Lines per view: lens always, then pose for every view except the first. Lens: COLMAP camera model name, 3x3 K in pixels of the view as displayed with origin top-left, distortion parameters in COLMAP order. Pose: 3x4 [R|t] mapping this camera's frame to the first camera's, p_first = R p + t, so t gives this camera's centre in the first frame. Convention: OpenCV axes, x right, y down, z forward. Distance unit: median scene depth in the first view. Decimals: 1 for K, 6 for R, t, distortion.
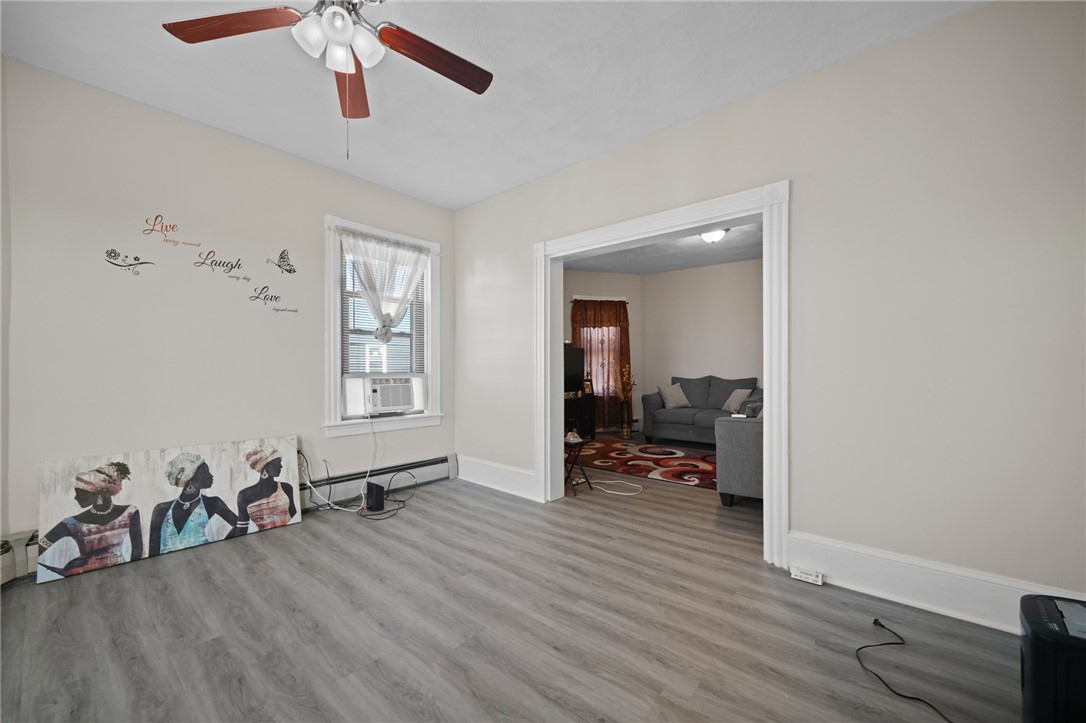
lens RADIAL K [[423.2, 0, 540.4], [0, 423.2, 368.0], [0, 0, 1]] dist [-0.001883, -0.000052]
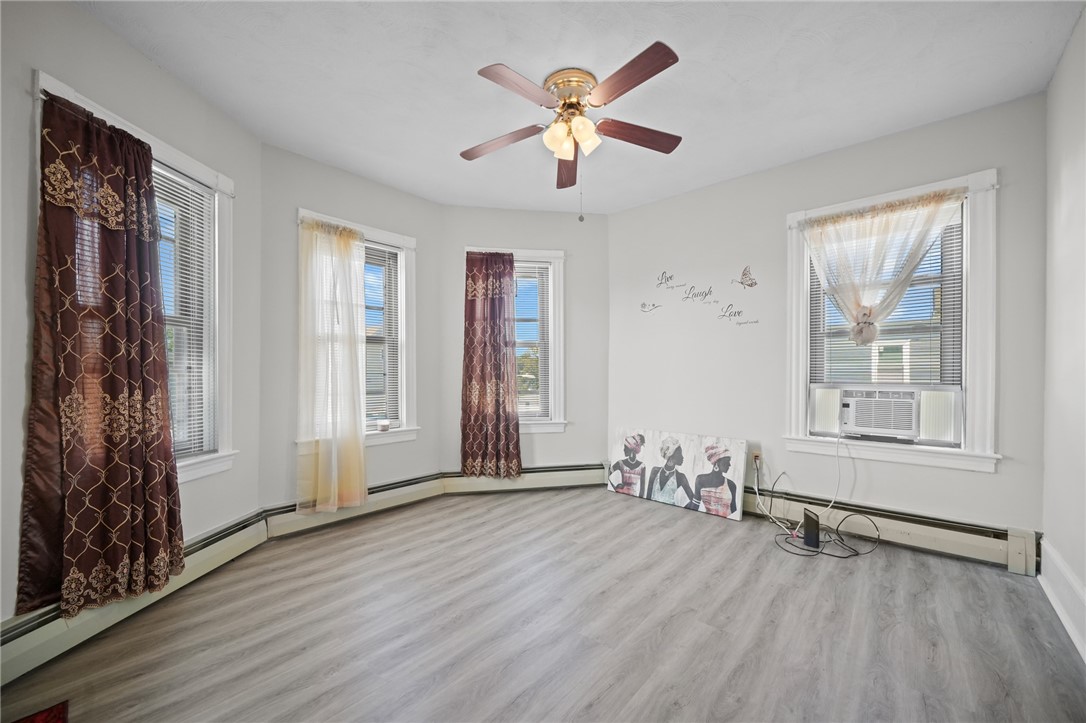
lens RADIAL K [[427.6, 0, 542.1], [0, 427.6, 375.5], [0, 0, 1]] dist [0.001196, 0.000157]
pose [[-0.011213, 0.006777, -0.999914, 0.434125], [0.001700, 0.999976, 0.006758, -0.009230], [0.999936, -0.001624, -0.011224, 0.434769]]
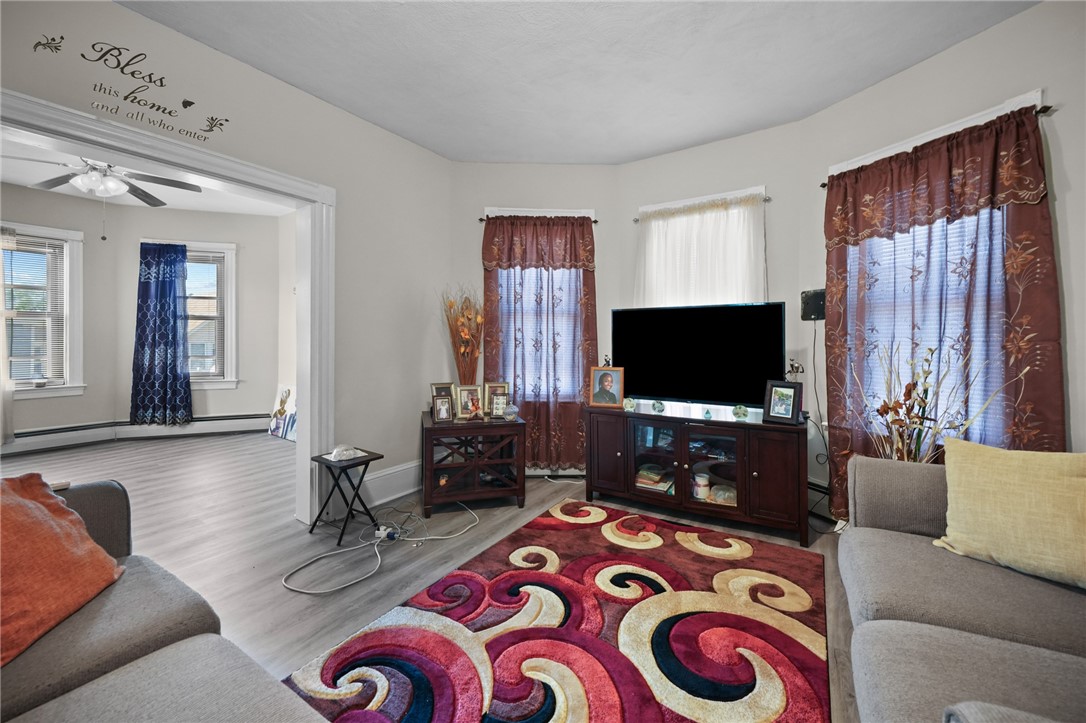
lens RADIAL K [[437.2, 0, 540.1], [0, 437.2, 338.7], [0, 0, 1]] dist [-0.001129, -0.000160]
pose [[0.124028, 0.001786, -0.992277, 0.875238], [-0.003707, 0.999992, 0.001336, -0.022290], [0.992272, 0.003512, 0.124034, 1.328688]]
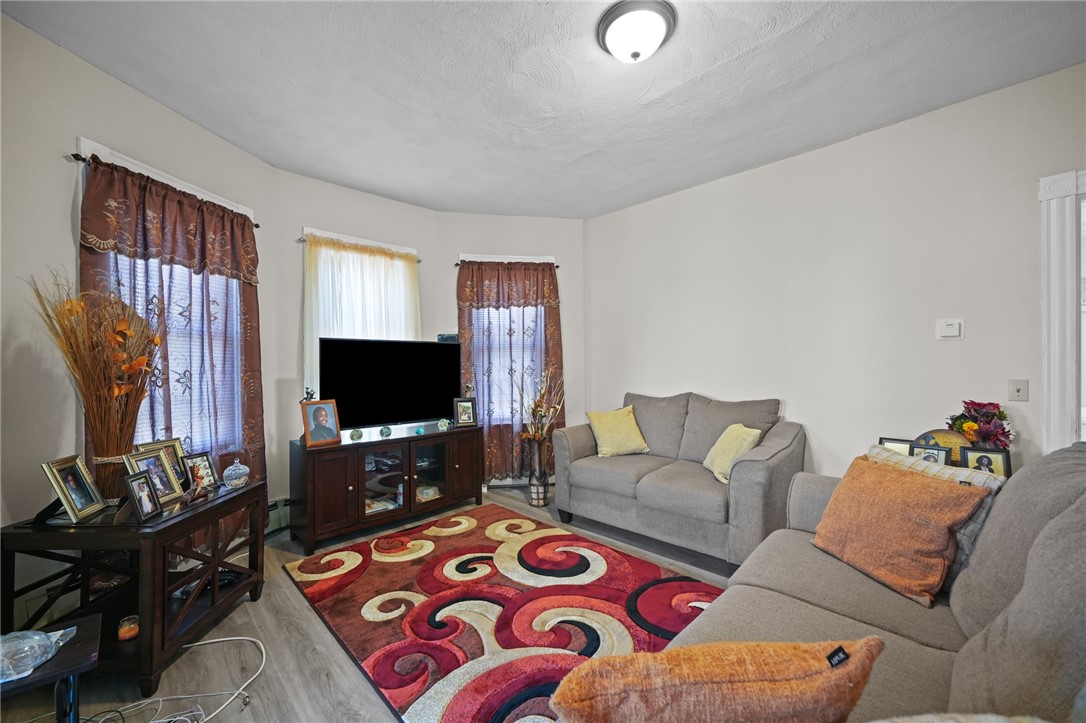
lens RADIAL K [[423.2, 0, 540.4], [0, 423.2, 368.0], [0, 0, 1]] dist [-0.001883, -0.000052]
pose [[0.995065, -0.002312, -0.099198, 0.483646], [0.002398, 0.999997, 0.000750, -0.023968], [0.099196, -0.000984, 0.995067, 0.824073]]
